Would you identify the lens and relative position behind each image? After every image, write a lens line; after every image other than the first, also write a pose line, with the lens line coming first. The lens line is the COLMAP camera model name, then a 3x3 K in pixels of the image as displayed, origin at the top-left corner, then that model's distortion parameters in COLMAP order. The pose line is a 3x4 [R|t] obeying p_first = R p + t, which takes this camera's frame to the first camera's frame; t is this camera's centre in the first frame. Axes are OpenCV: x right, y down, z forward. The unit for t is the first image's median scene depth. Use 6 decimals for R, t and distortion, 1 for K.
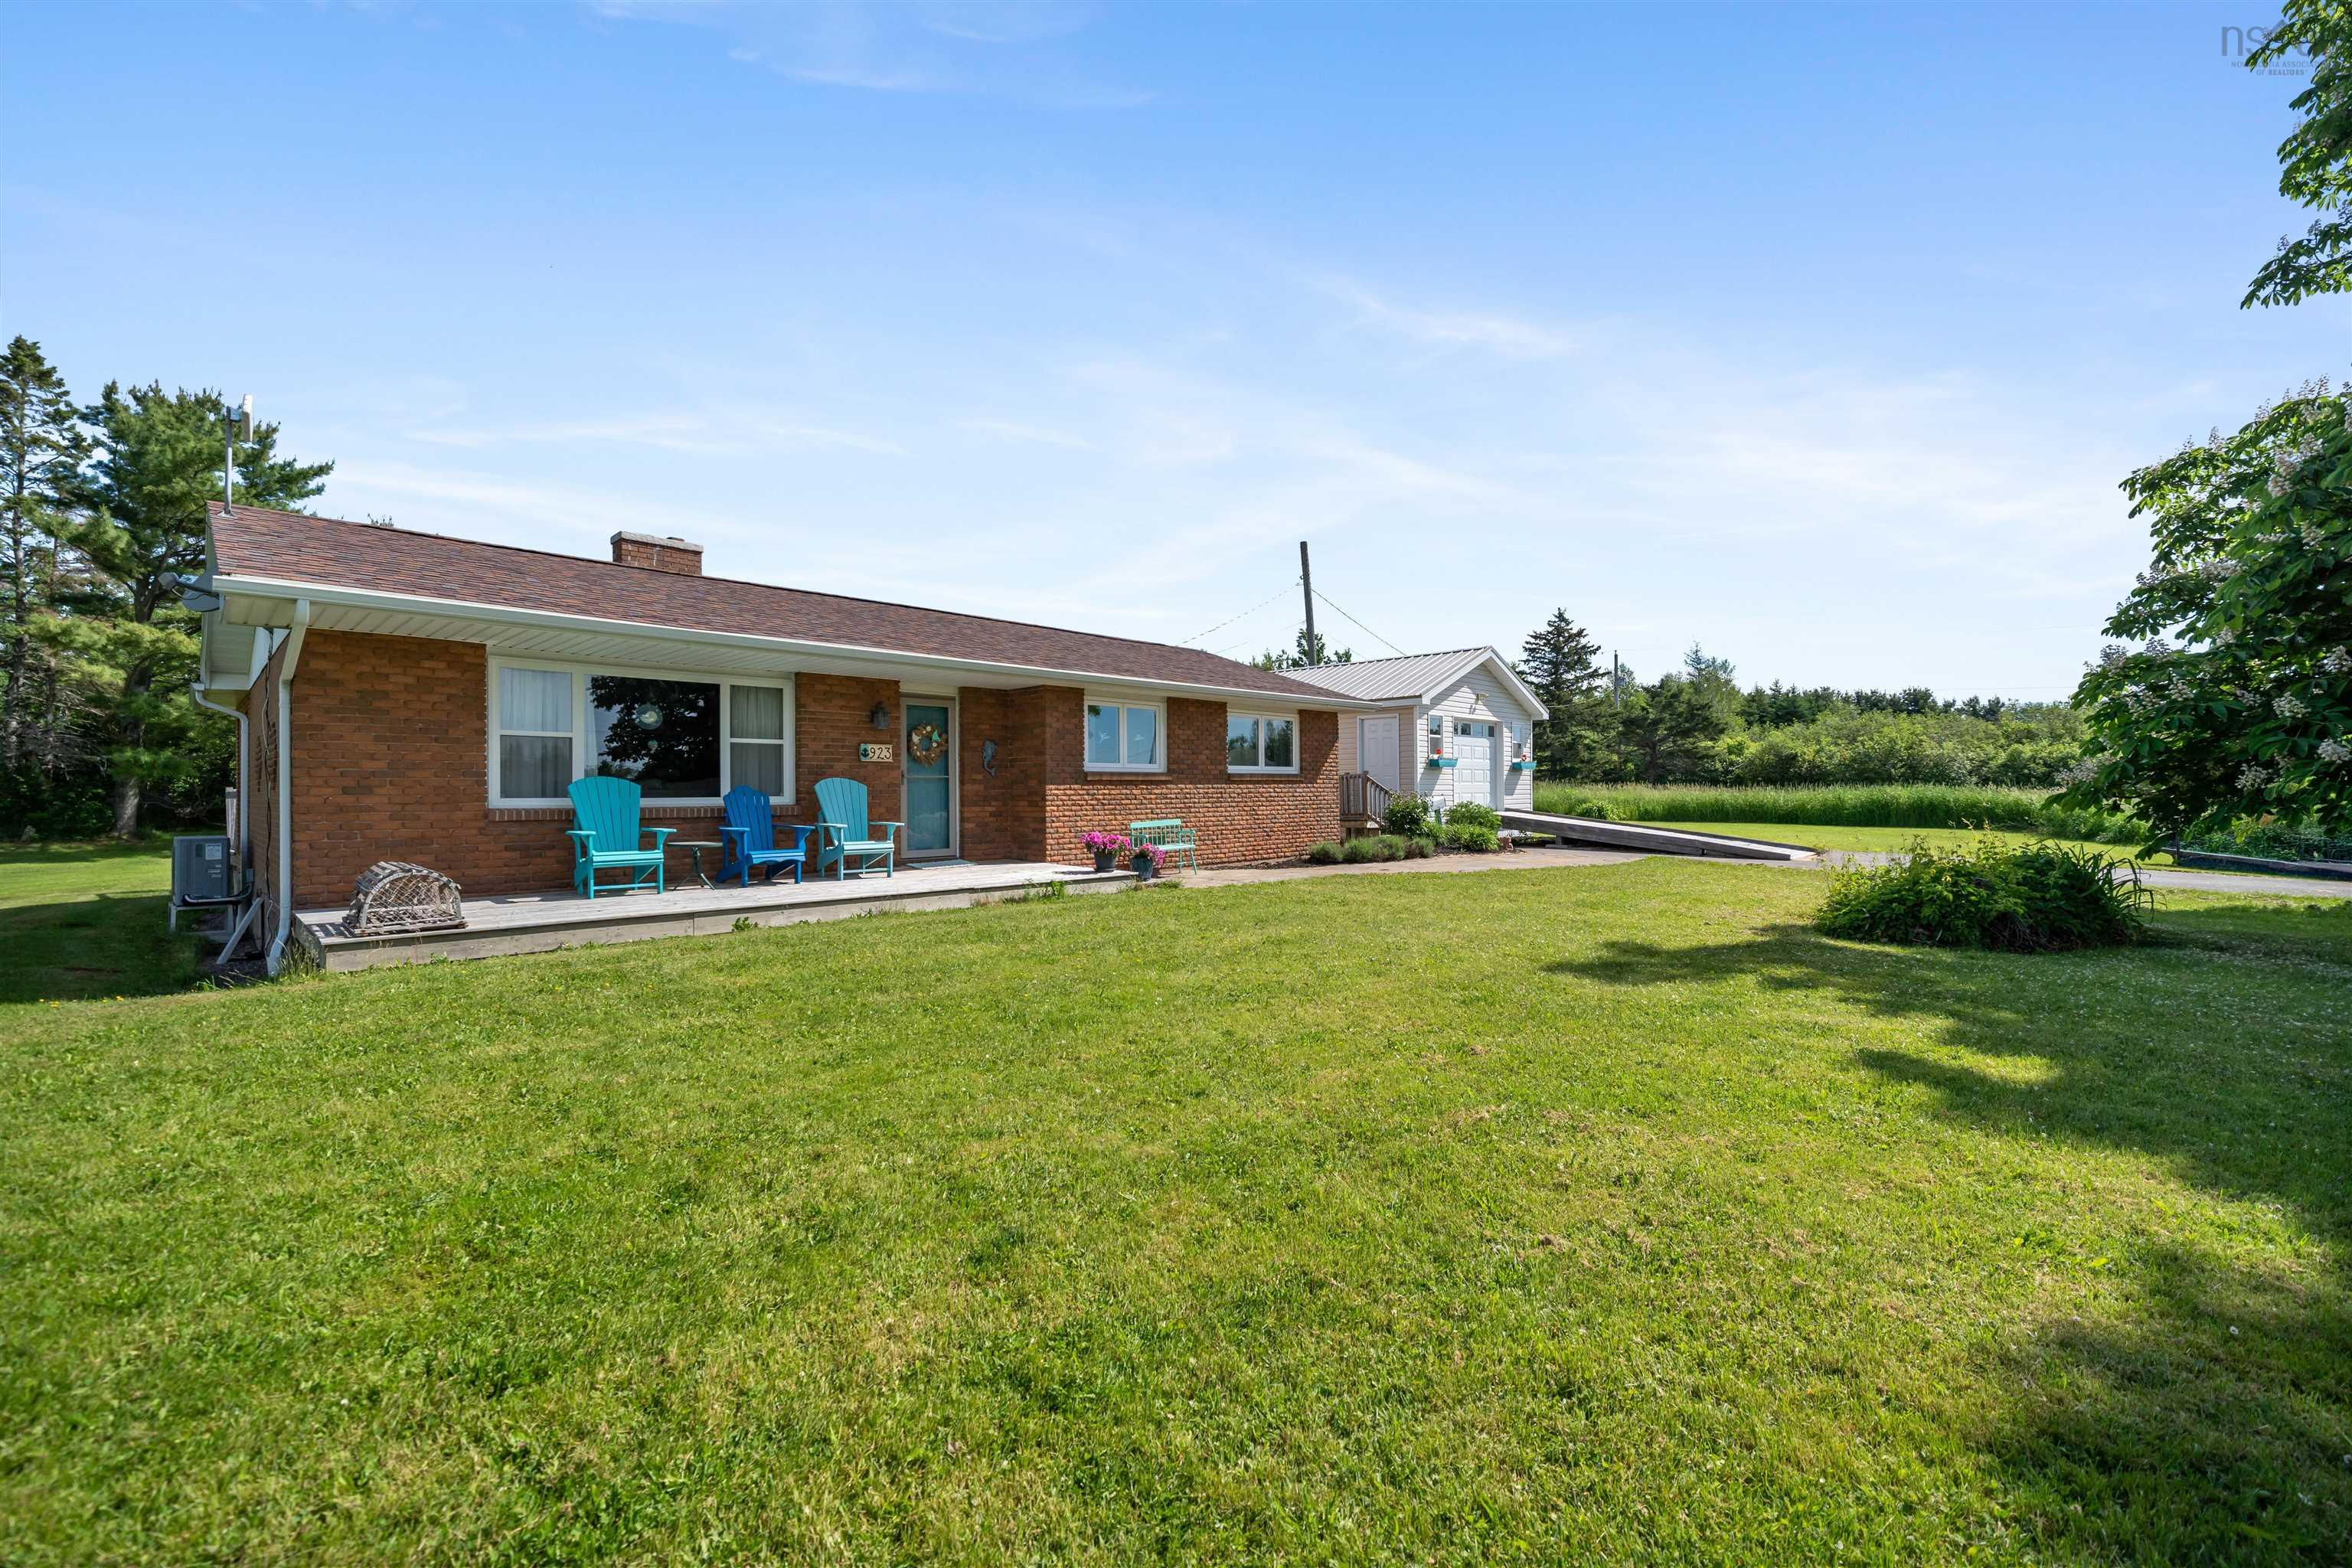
lens RADIAL K [[948.1, 0, 1141.7], [0, 948.1, 784.1], [0, 0, 1]] dist [0.000482, -0.000081]
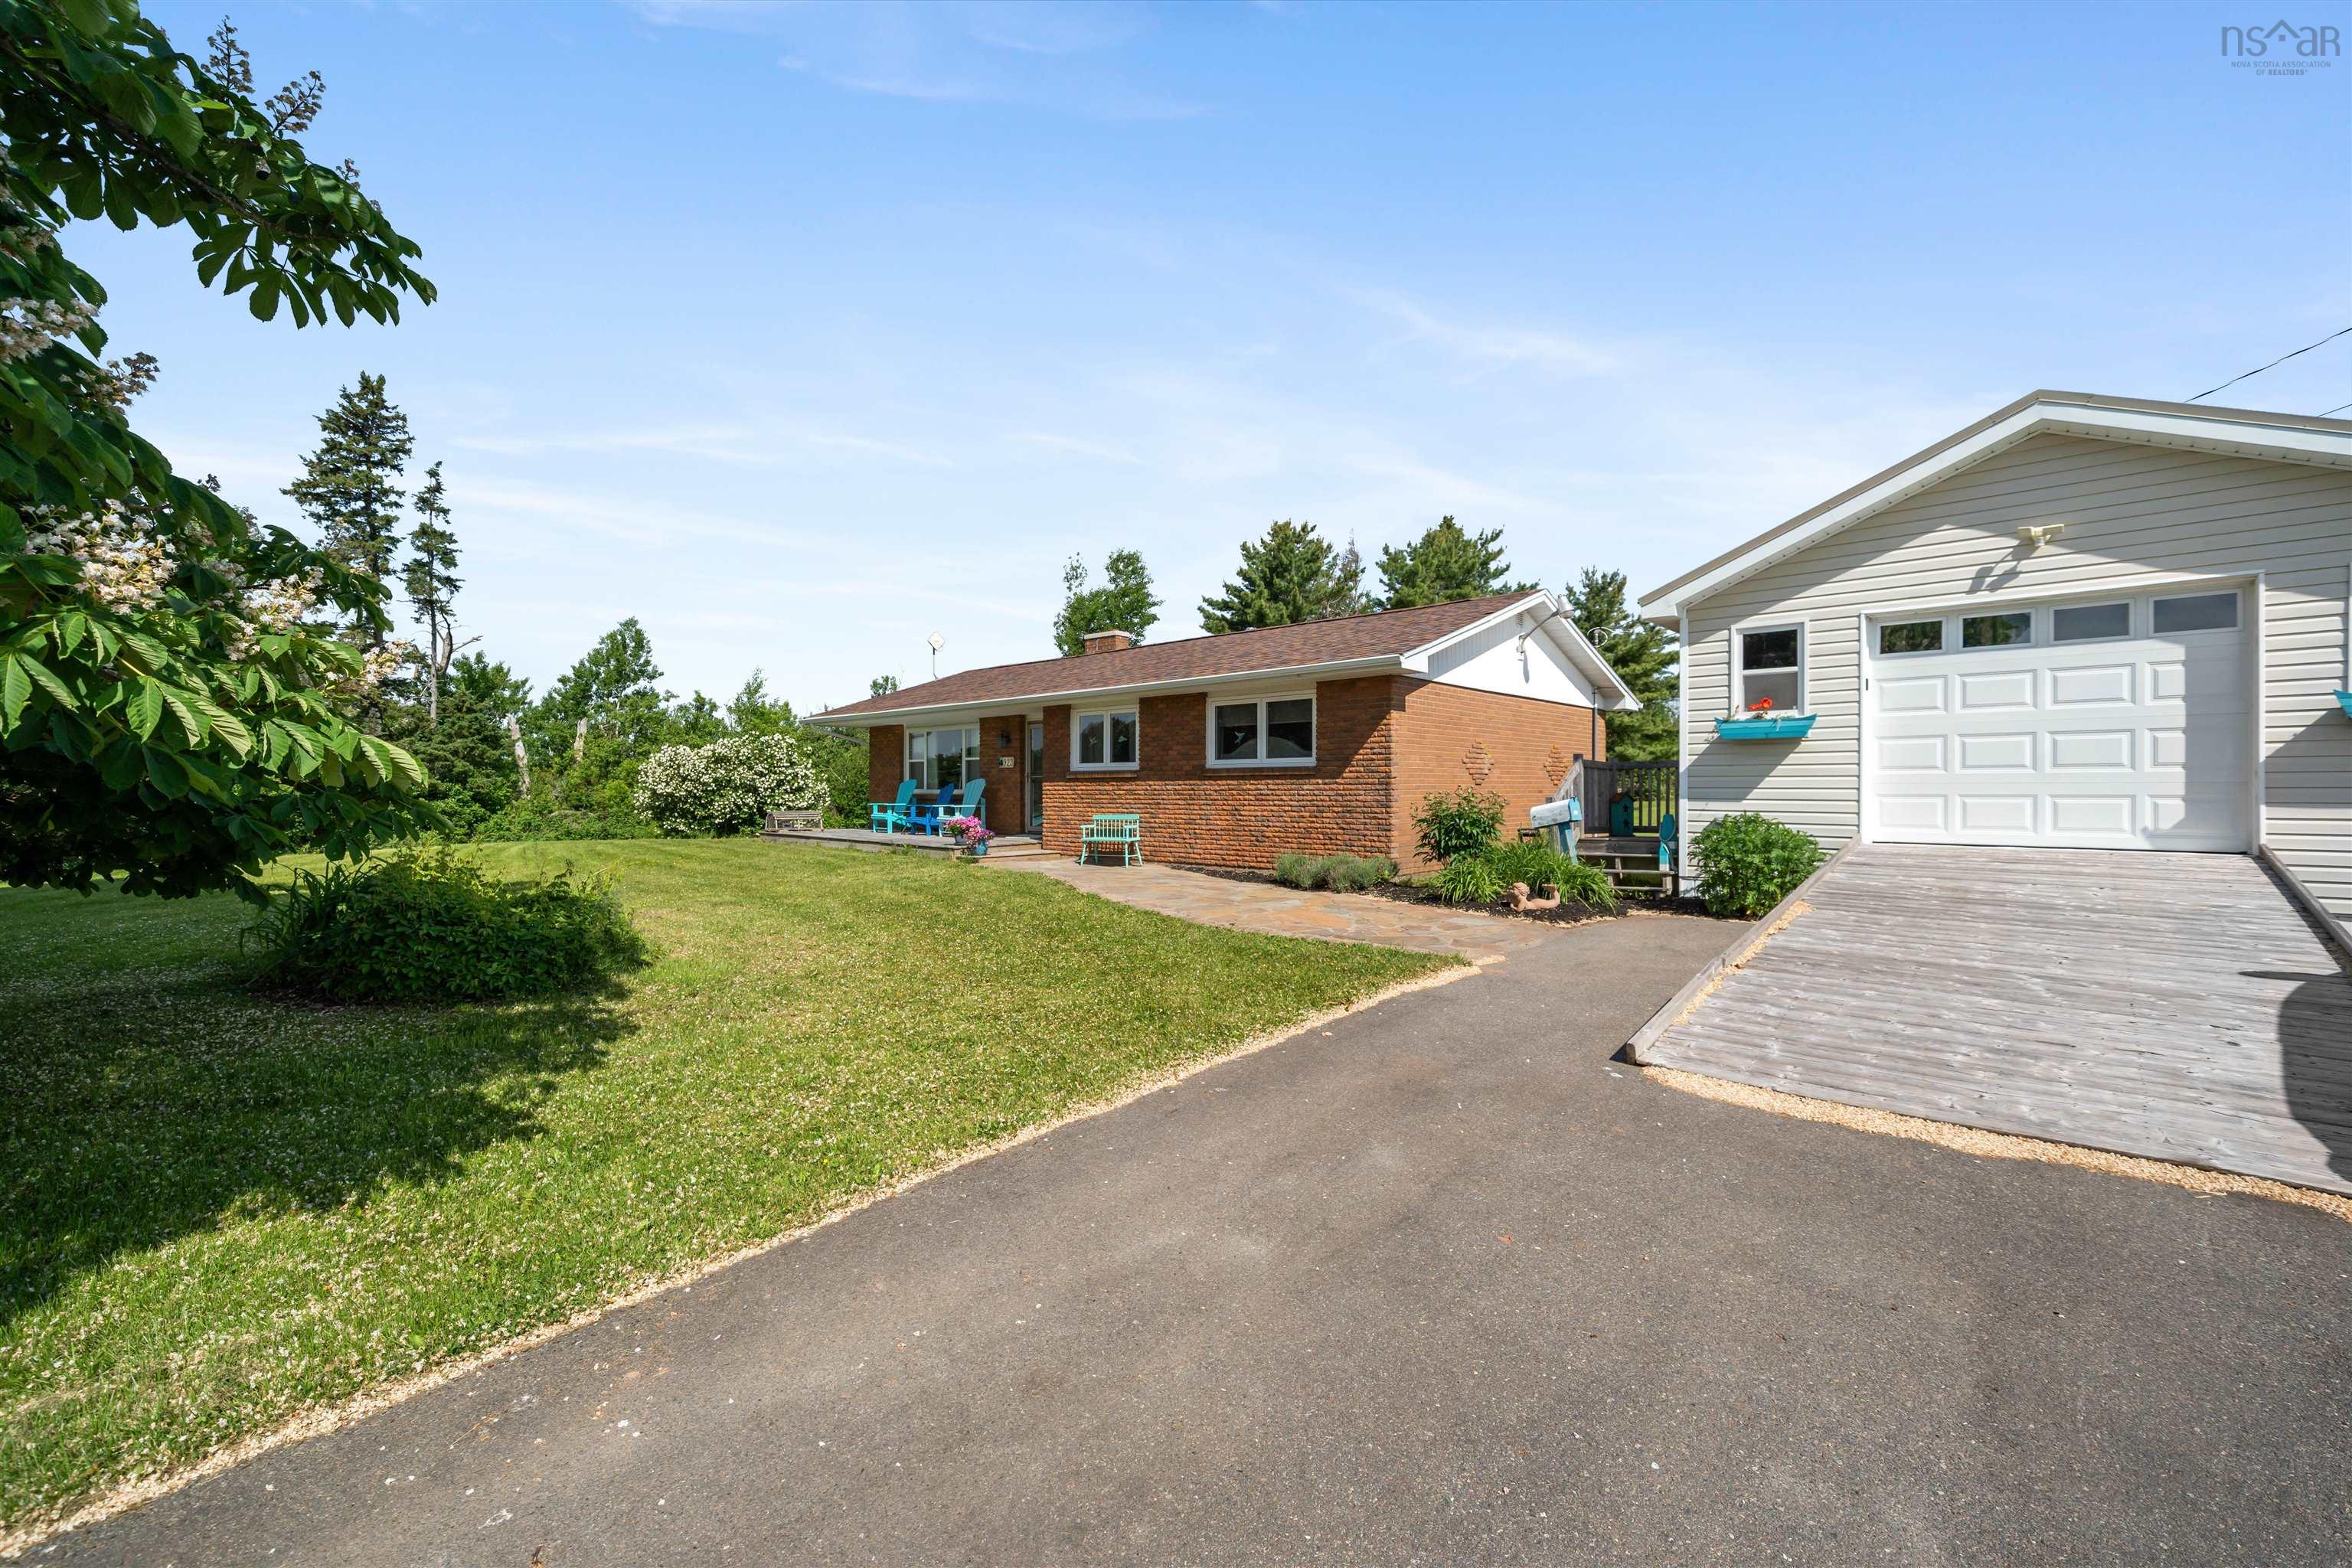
lens RADIAL K [[915.6, 0, 1176.0], [0, 915.6, 784.0], [0, 0, 1]] dist [-0.000271, -0.000007]
pose [[0.062821, 0.004376, -0.998015, 1.285365], [0.011102, 0.999925, 0.005084, -0.001655], [0.997963, -0.011399, 0.062768, 1.199256]]
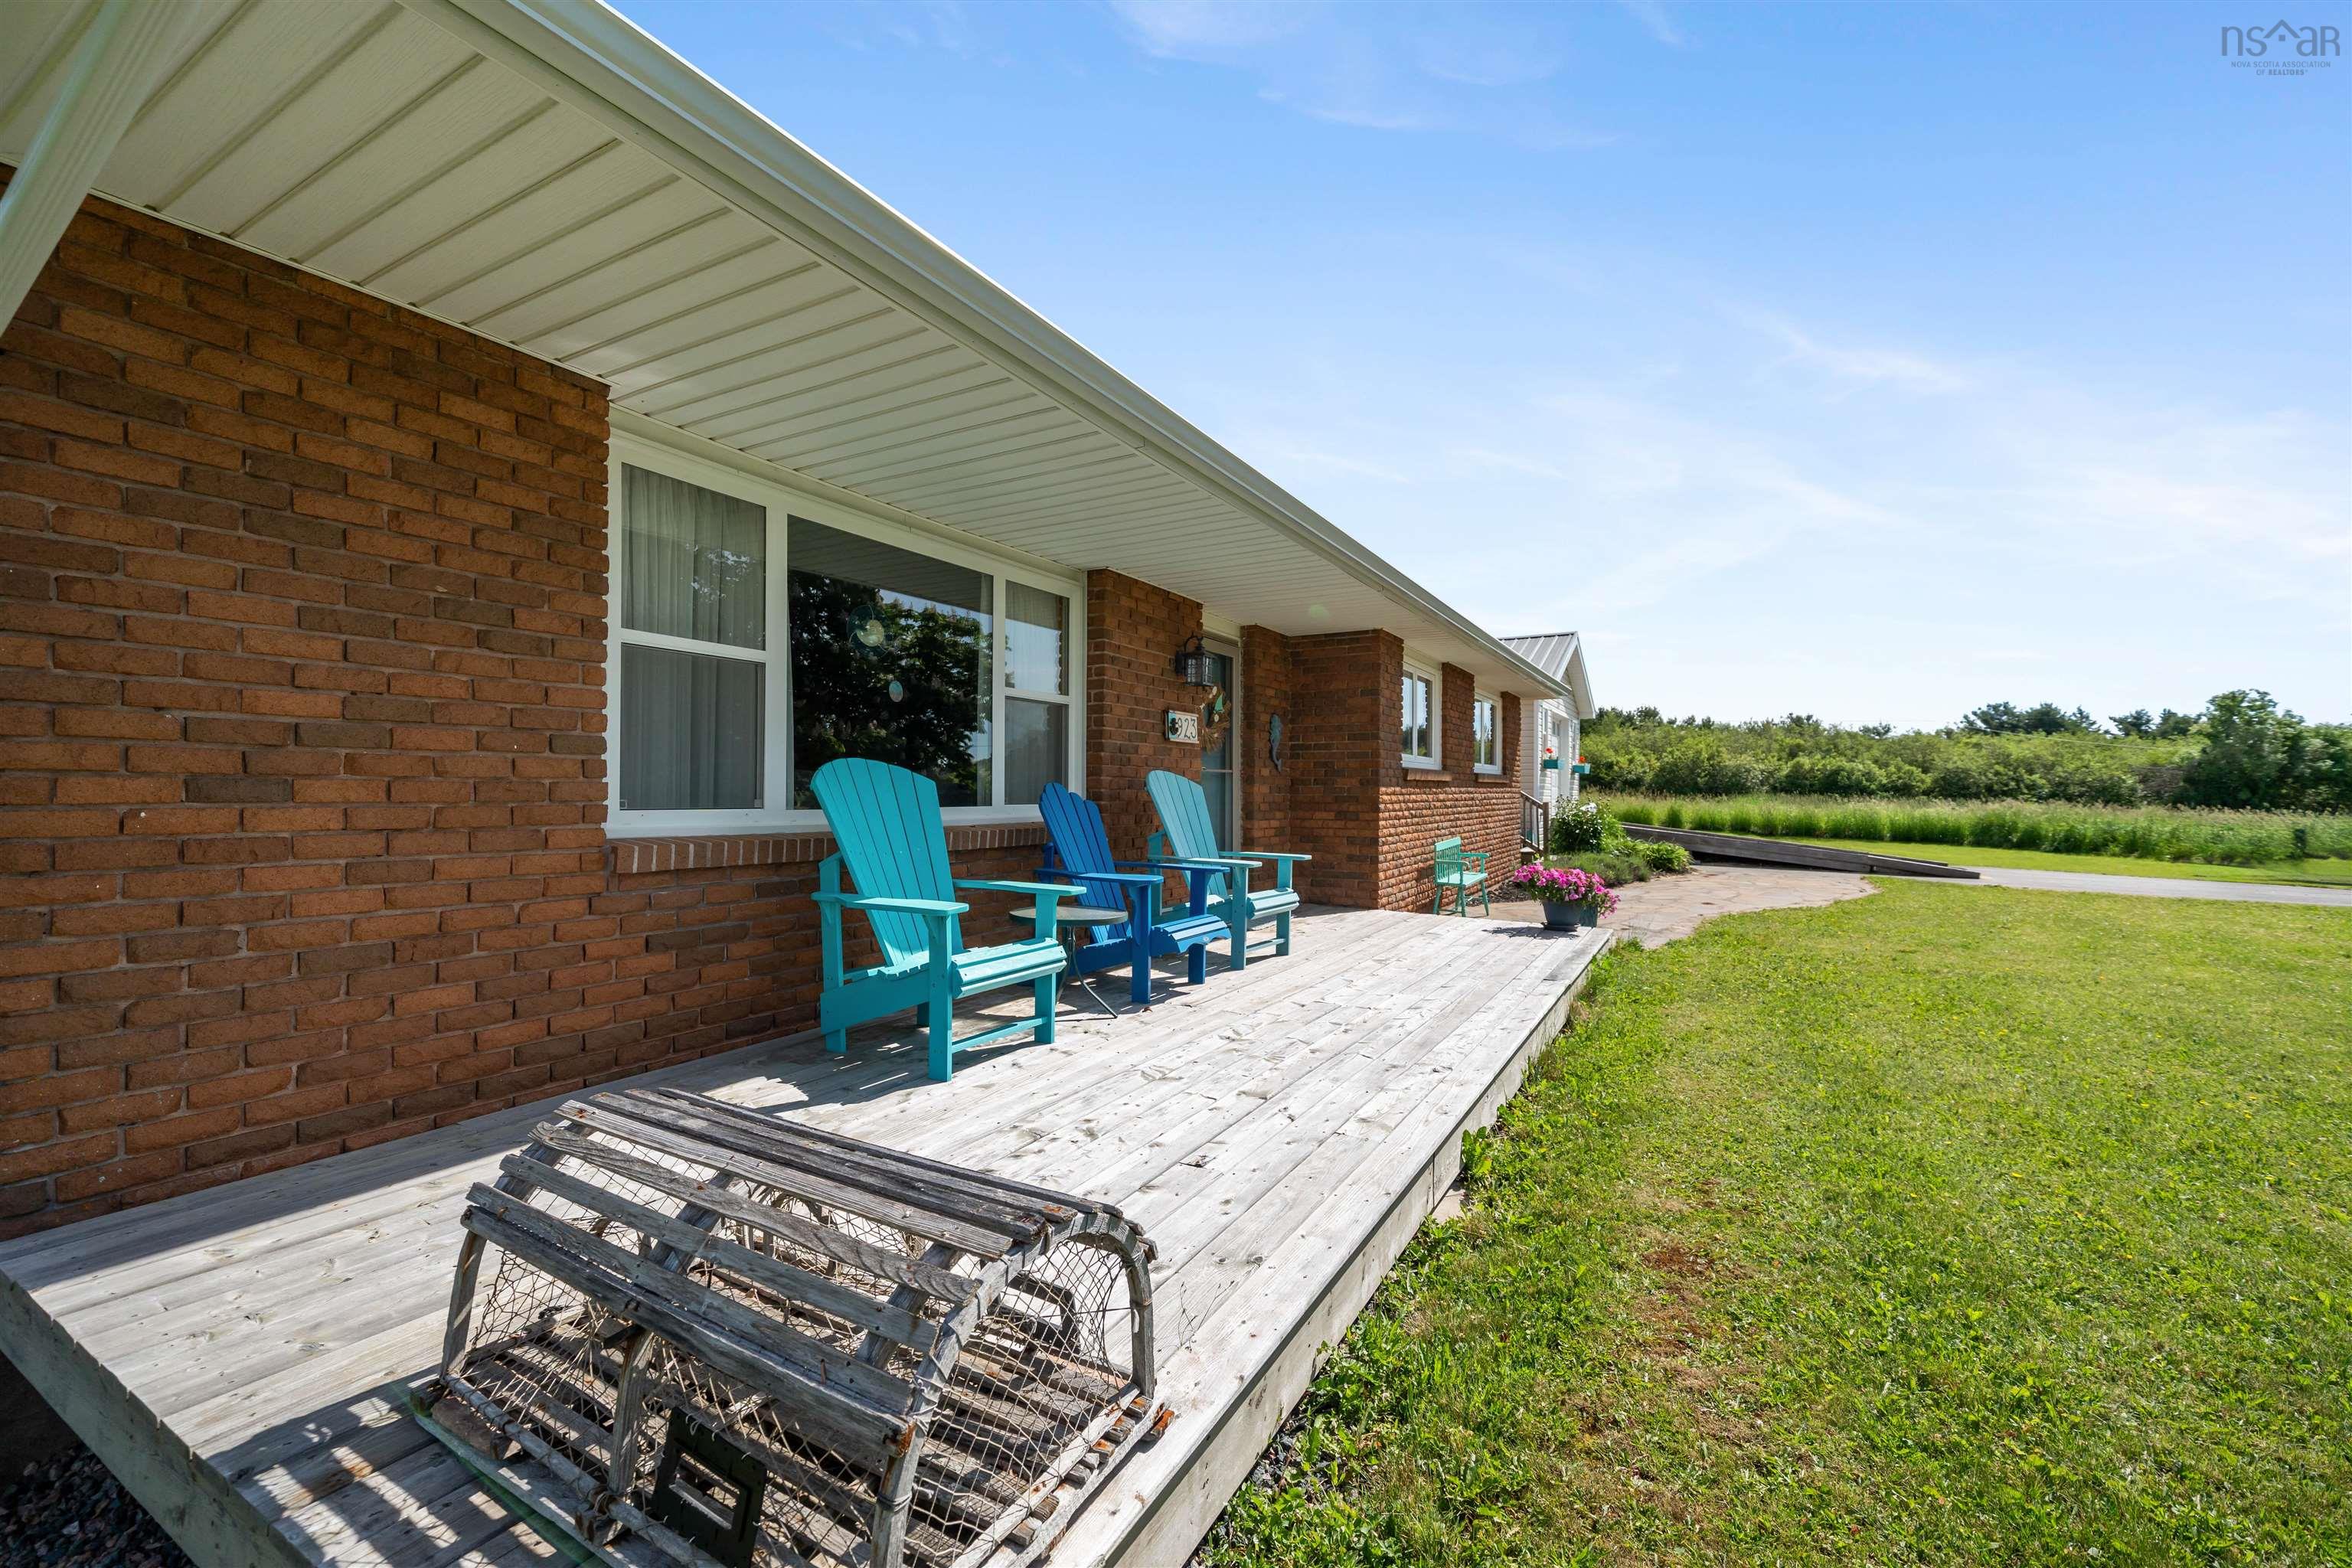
lens RADIAL K [[970.2, 0, 1176.0], [0, 970.2, 784.0], [0, 0, 1]] dist [-0.001404, -0.000335]
pose [[0.955973, 0.012532, 0.293186, -0.460351], [-0.012809, 0.999917, -0.000975, 0.001552], [-0.293174, -0.002823, 0.956055, 0.453044]]
